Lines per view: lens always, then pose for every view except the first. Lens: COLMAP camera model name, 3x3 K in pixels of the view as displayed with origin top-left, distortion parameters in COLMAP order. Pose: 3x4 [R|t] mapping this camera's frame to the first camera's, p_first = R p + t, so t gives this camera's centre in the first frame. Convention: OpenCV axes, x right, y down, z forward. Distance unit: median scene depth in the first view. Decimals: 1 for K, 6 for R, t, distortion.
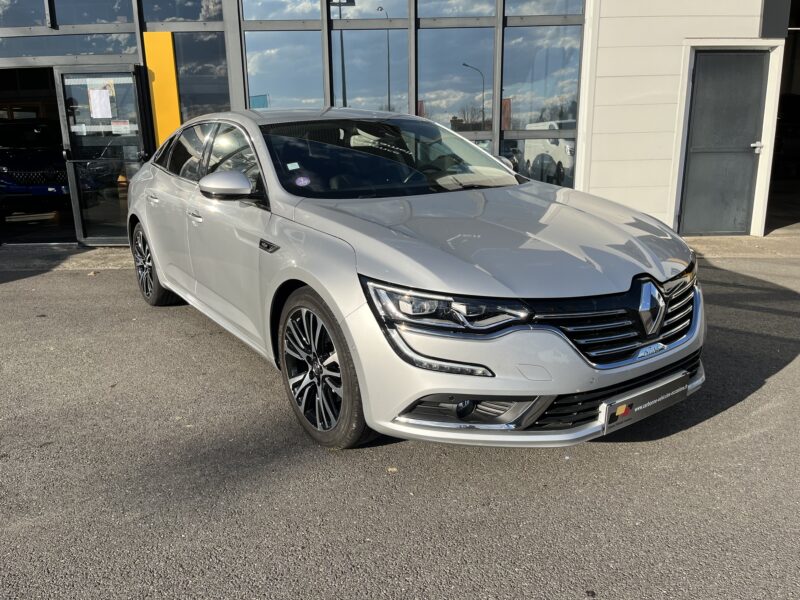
lens RADIAL K [[601.3, 0, 400.0], [0, 601.3, 300.0], [0, 0, 1]] dist [0.068913, -0.097266]
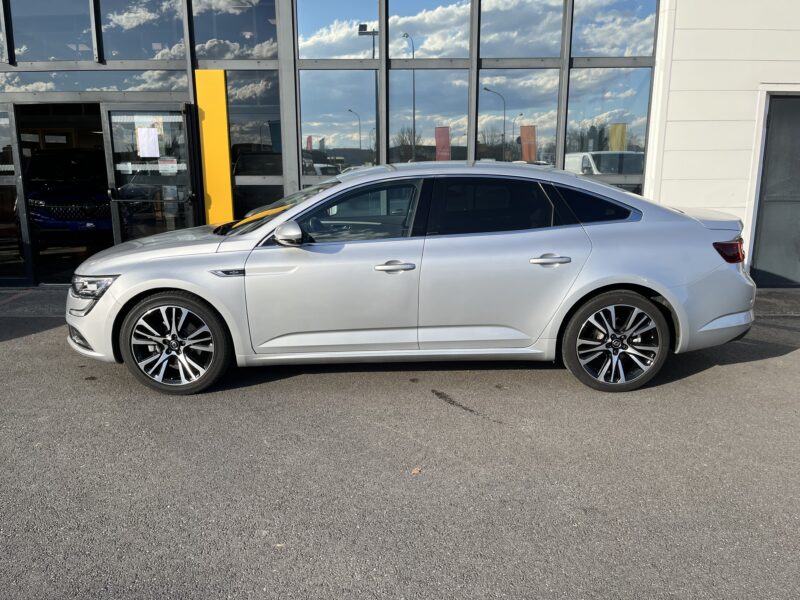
lens RADIAL K [[594.6, 0, 400.2], [0, 594.6, 297.8], [0, 0, 1]] dist [0.072187, -0.104305]
pose [[0.999767, 0.016912, -0.013426, -0.076464], [-0.017286, 0.999451, -0.028268, -0.056379], [0.012940, 0.028493, 0.999510, 0.060449]]
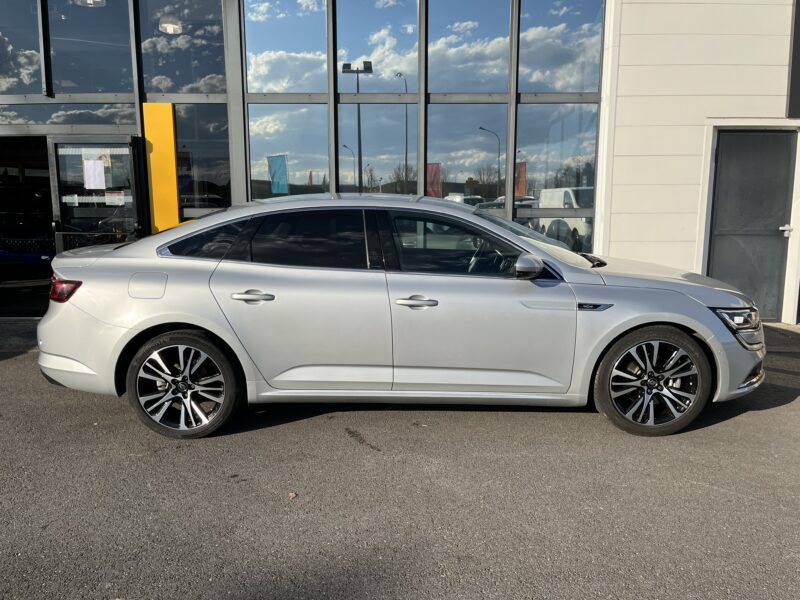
lens RADIAL K [[598.7, 0, 413.0], [0, 598.7, 296.2], [0, 0, 1]] dist [0.015360, -0.009265]
pose [[0.999824, 0.017553, -0.006642, 0.017338], [-0.018076, 0.995851, -0.089186, -0.057227], [0.005049, 0.089291, 0.995993, 0.080016]]
